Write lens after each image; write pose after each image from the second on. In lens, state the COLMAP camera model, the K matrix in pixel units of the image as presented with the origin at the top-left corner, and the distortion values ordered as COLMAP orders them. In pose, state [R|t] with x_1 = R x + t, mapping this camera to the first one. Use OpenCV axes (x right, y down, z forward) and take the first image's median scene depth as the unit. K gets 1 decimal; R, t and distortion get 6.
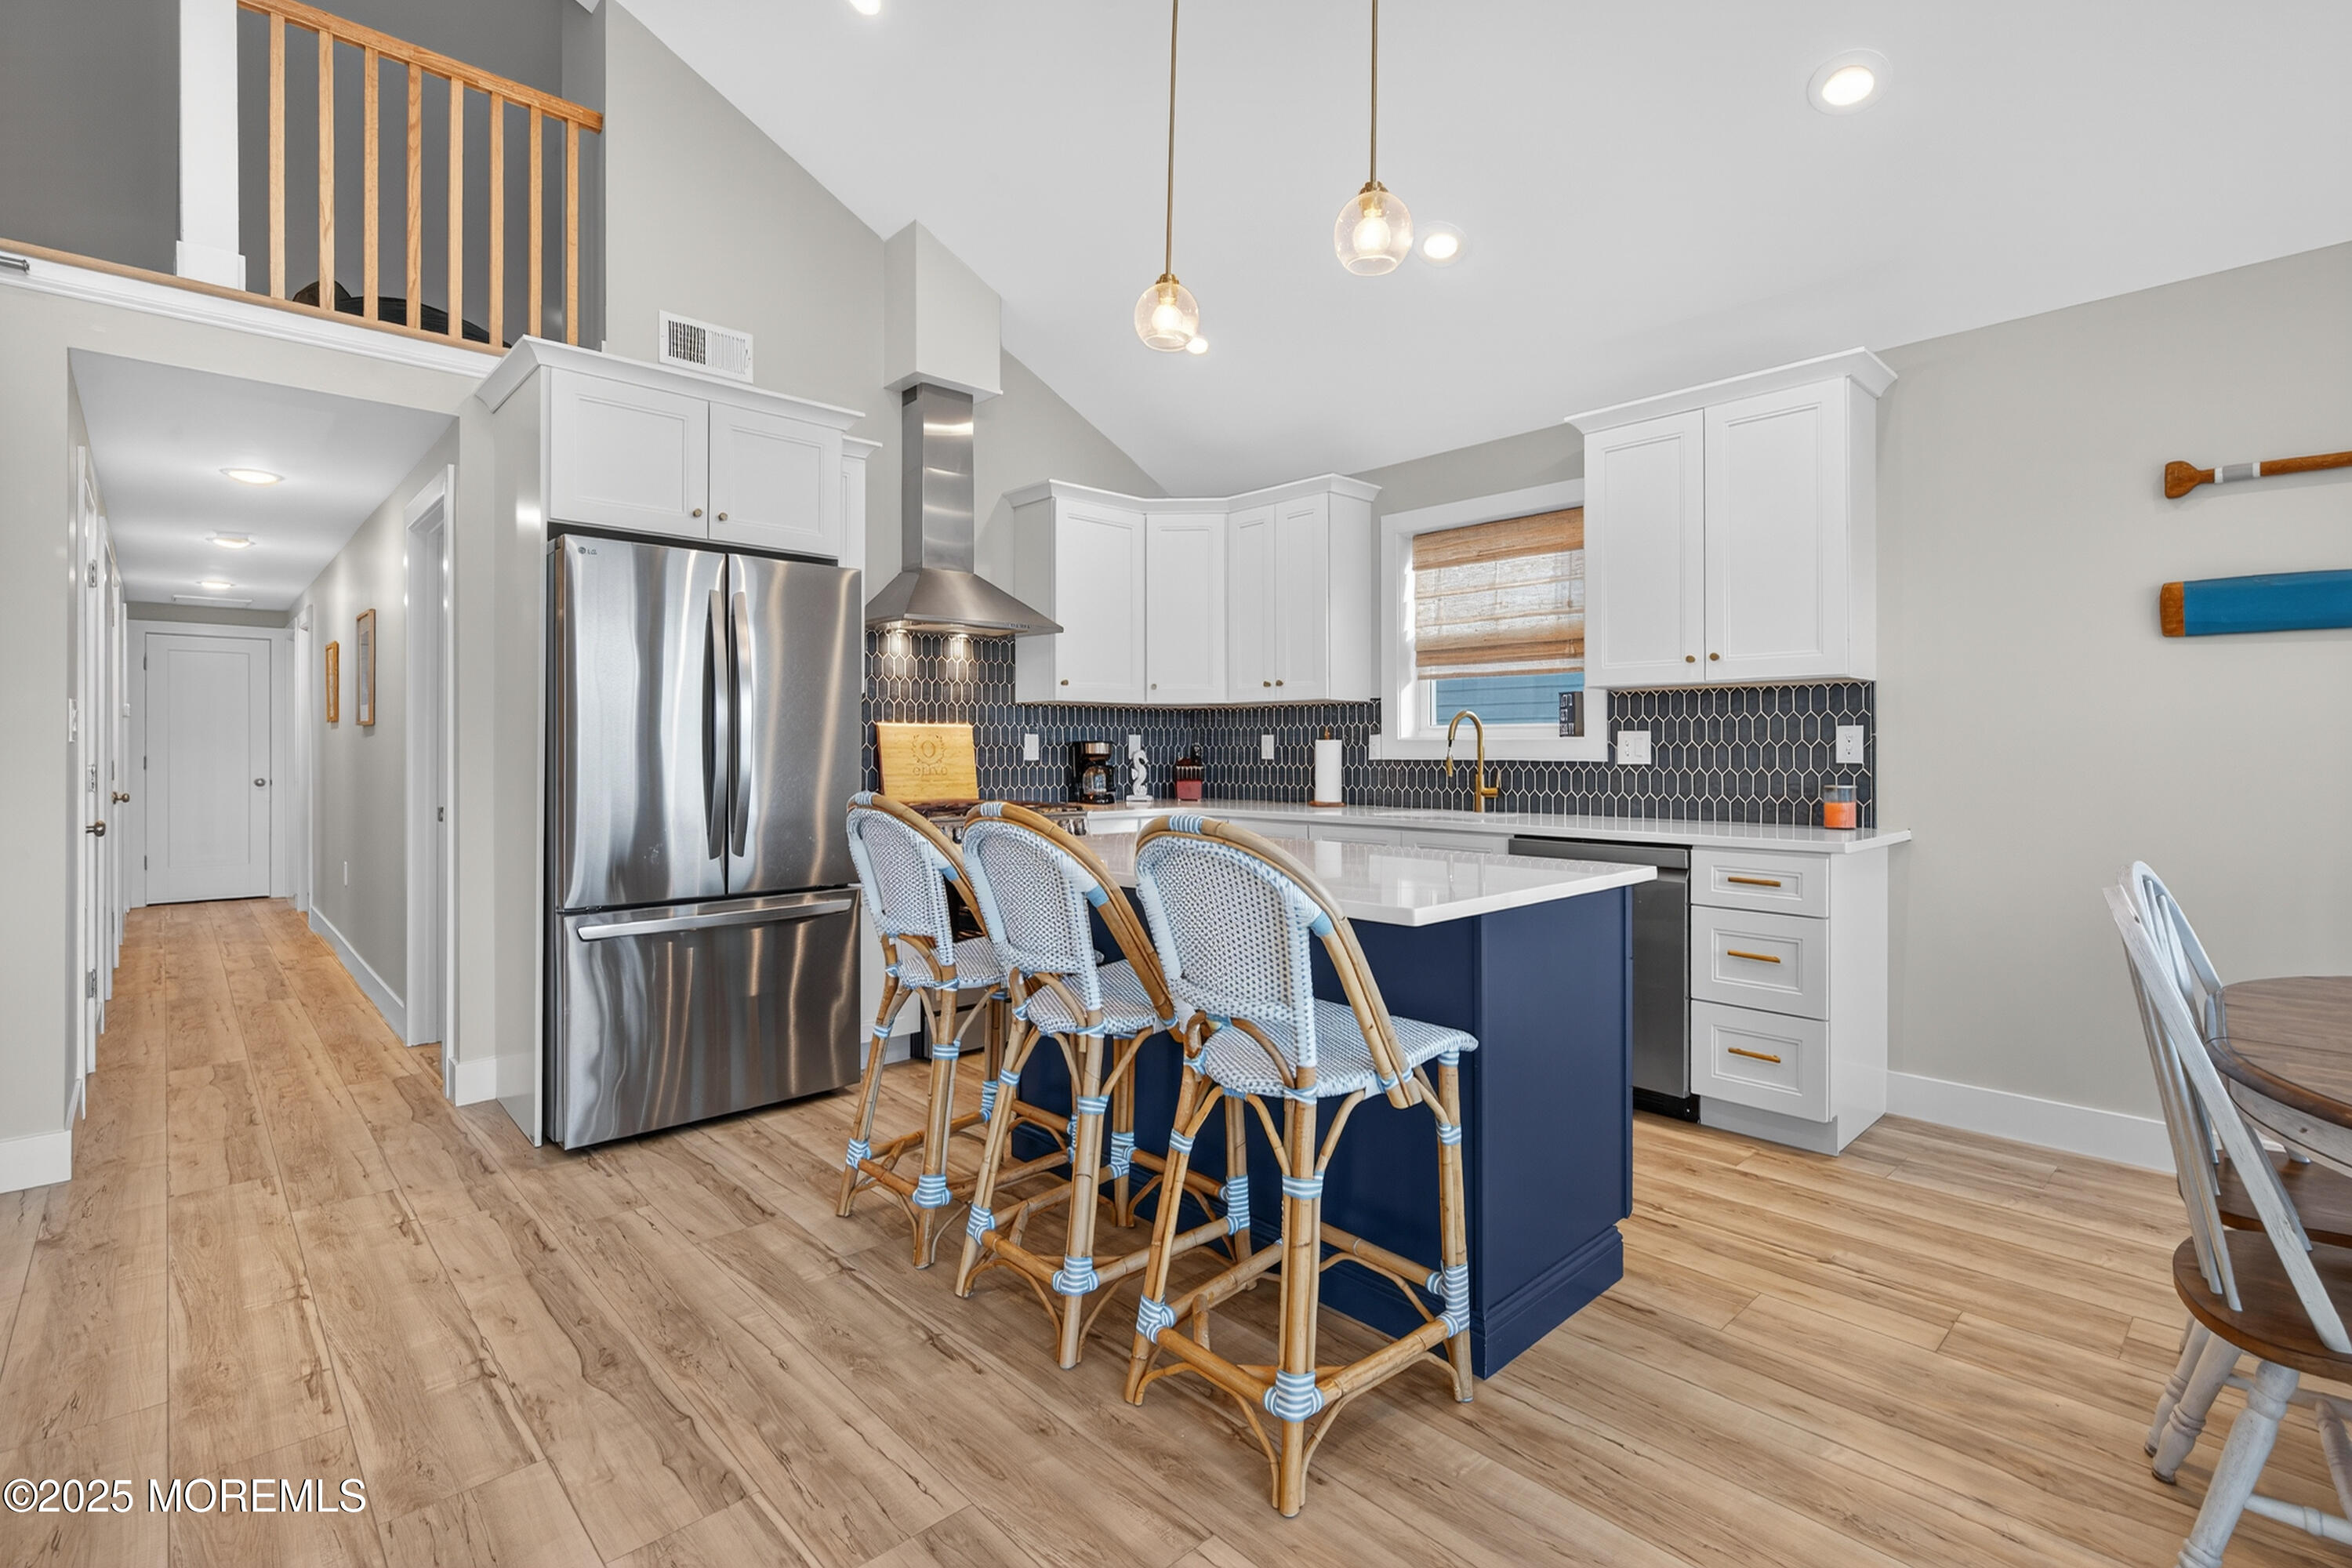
lens RADIAL K [[1083.3, 0, 1178.4], [0, 1083.3, 750.2], [0, 0, 1]] dist [-0.001970, 0.000349]
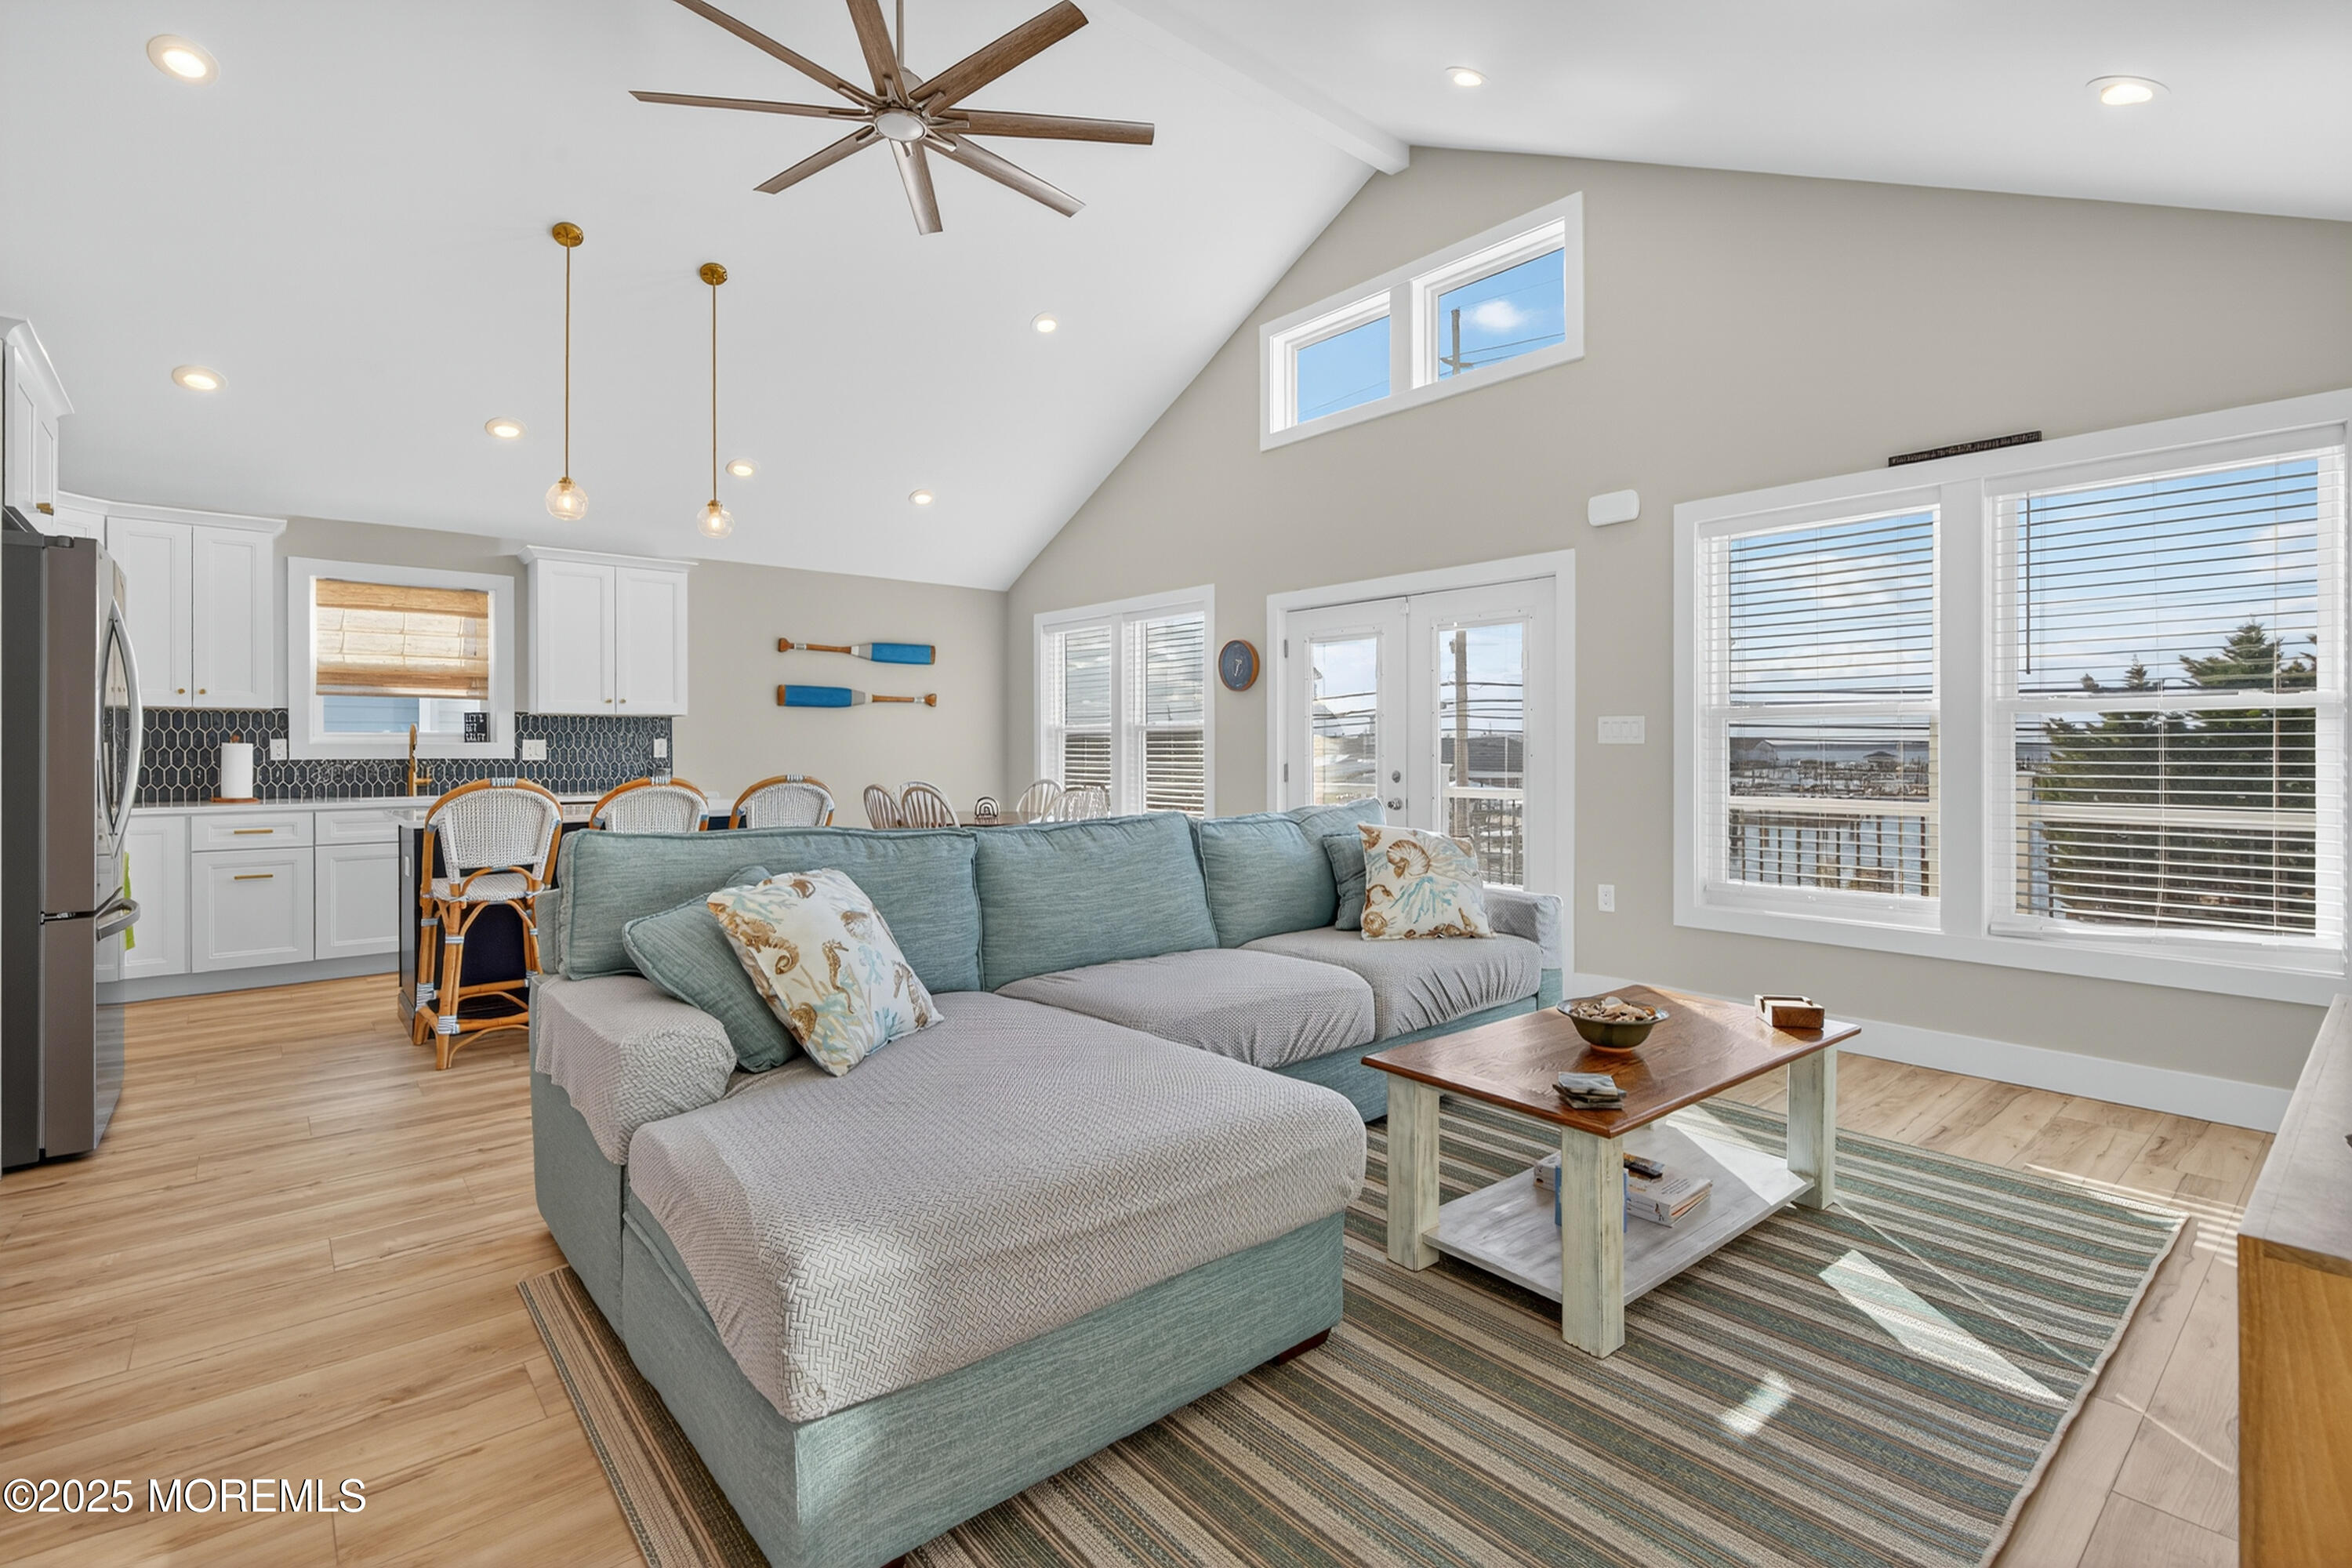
lens RADIAL K [[1083.3, 0, 1178.4], [0, 1083.3, 750.2], [0, 0, 1]] dist [-0.001970, 0.000349]
pose [[0.046606, -0.002399, 0.998910, -1.294307], [0.002391, 0.999995, 0.002290, -0.003542], [-0.998910, 0.002282, 0.046611, -0.044332]]
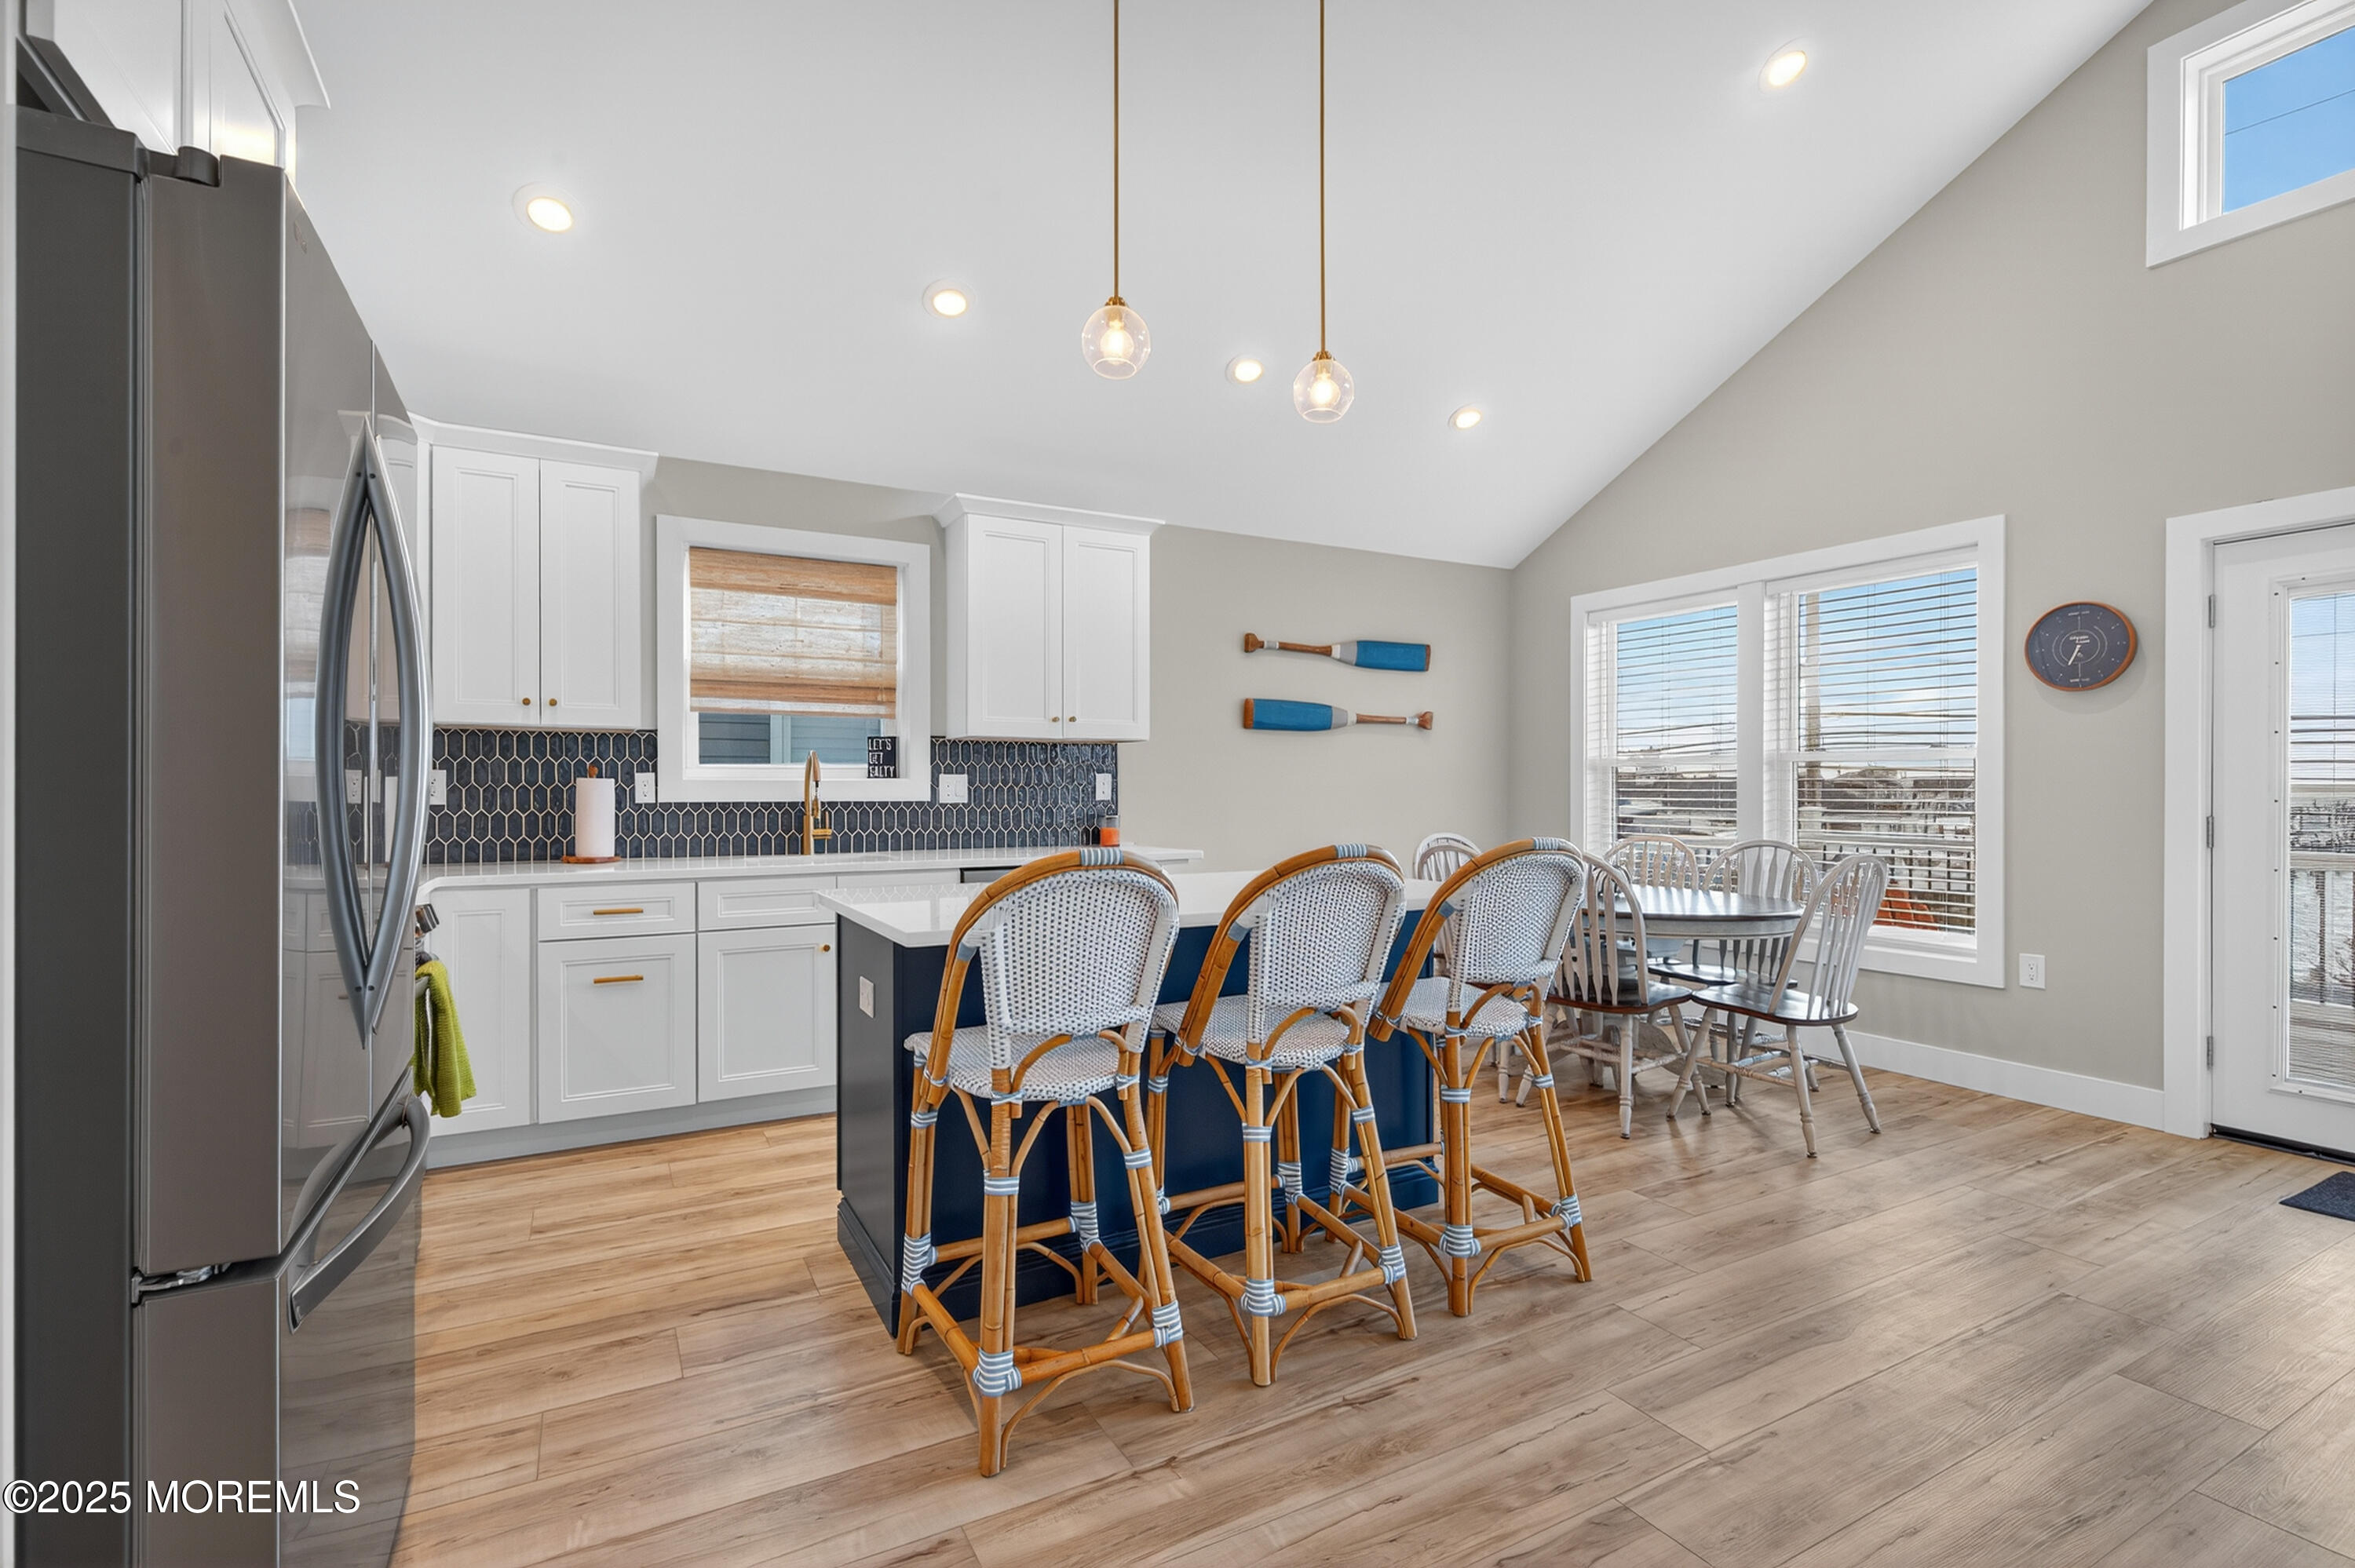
lens RADIAL K [[1063.2, 0, 1176.3], [0, 1063.2, 799.6], [0, 0, 1]] dist [-0.001565, 0.000067]
pose [[0.254443, -0.010189, 0.967034, -0.694646], [-0.000192, 0.999944, 0.010587, -0.003199], [-0.967088, -0.002879, 0.254427, 0.537182]]
